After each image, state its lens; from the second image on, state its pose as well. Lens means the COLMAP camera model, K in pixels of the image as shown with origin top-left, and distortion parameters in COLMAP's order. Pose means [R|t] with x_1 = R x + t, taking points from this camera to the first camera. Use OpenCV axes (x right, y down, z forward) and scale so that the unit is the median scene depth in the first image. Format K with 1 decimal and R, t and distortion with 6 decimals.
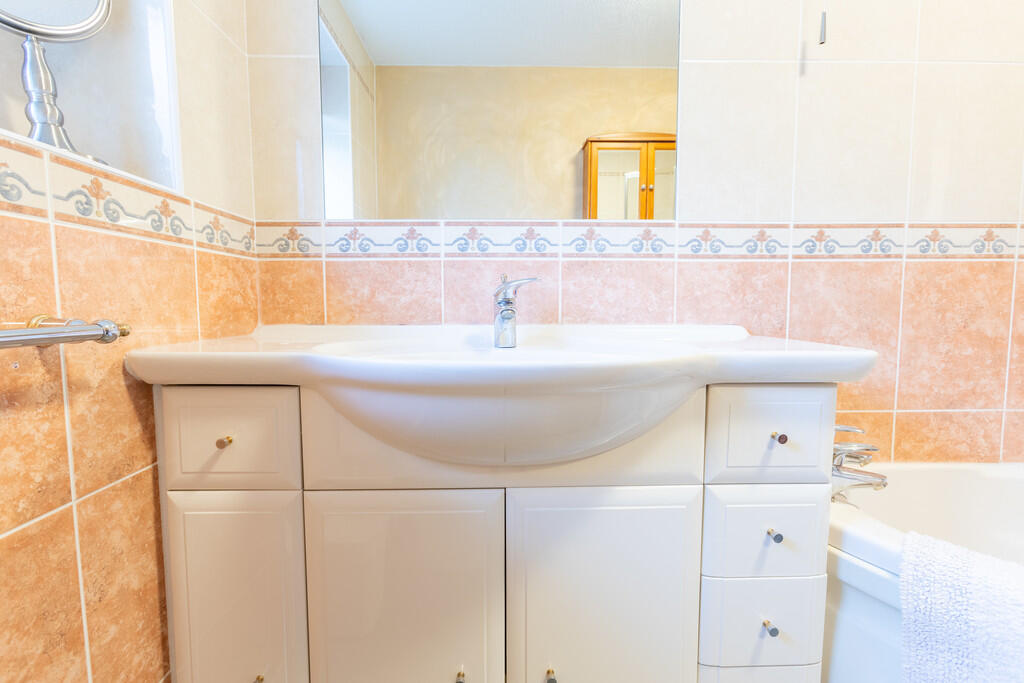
lens RADIAL K [[470.9, 0, 509.9], [0, 470.9, 342.2], [0, 0, 1]] dist [-0.001146, 0.000672]
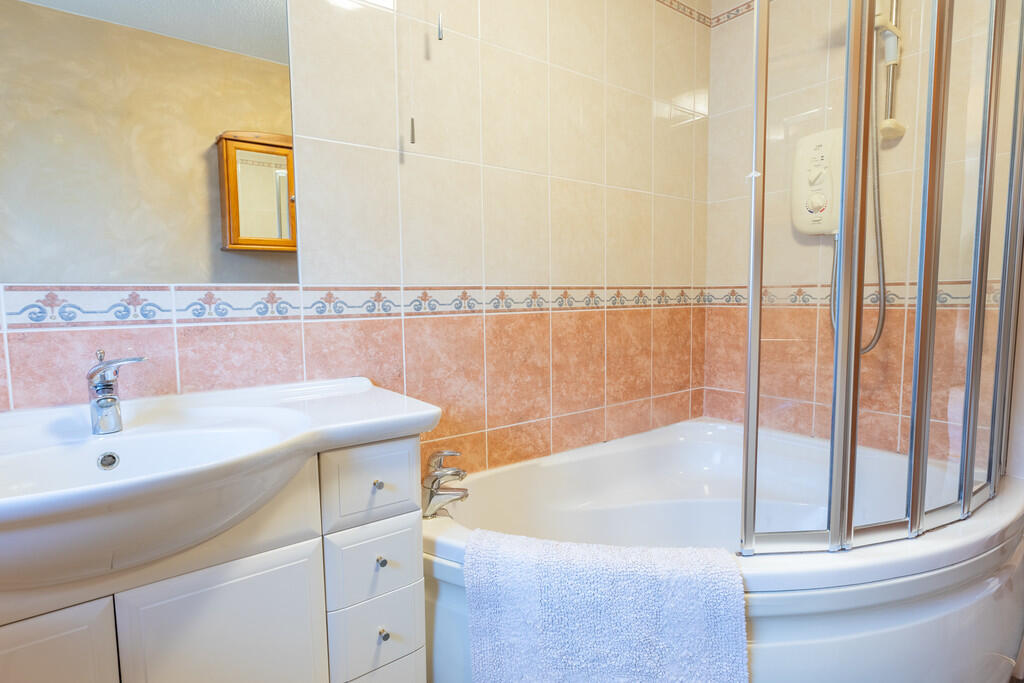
lens RADIAL K [[535.8, 0, 513.3], [0, 535.8, 341.2], [0, 0, 1]] dist [-0.021975, 0.010470]
pose [[0.811431, -0.059556, 0.581406, 0.036185], [0.062558, 0.997930, 0.014915, -0.117922], [-0.581091, 0.024269, 0.813477, -0.254211]]
